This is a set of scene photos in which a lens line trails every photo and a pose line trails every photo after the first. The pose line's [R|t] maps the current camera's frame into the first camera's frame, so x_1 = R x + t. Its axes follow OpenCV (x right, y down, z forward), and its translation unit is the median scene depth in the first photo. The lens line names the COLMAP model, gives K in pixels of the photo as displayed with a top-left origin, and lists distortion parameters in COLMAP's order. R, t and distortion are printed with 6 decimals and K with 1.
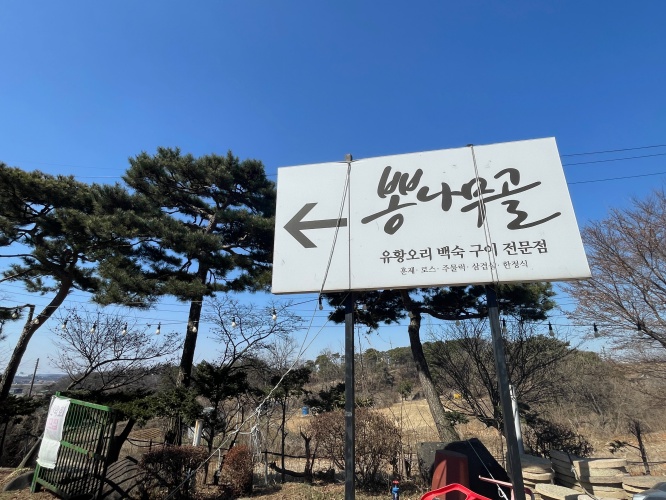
lens RADIAL K [[345.4, 0, 318.7], [0, 345.4, 252.3], [0, 0, 1]] dist [-0.000521, 0.000257]
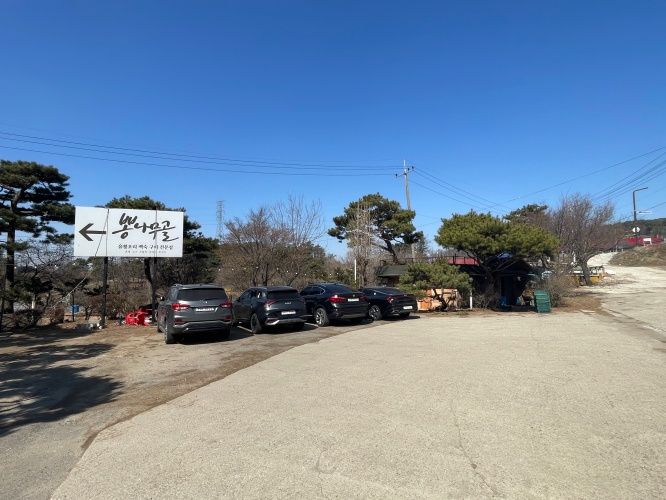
lens RADIAL K [[345.4, 0, 318.7], [0, 345.4, 252.3], [0, 0, 1]] dist [-0.000521, 0.000257]
pose [[0.835771, 0.025342, 0.548493, -0.010832], [-0.181879, 0.955317, 0.233001, -0.936864], [-0.518080, -0.294494, 0.803035, -2.290118]]
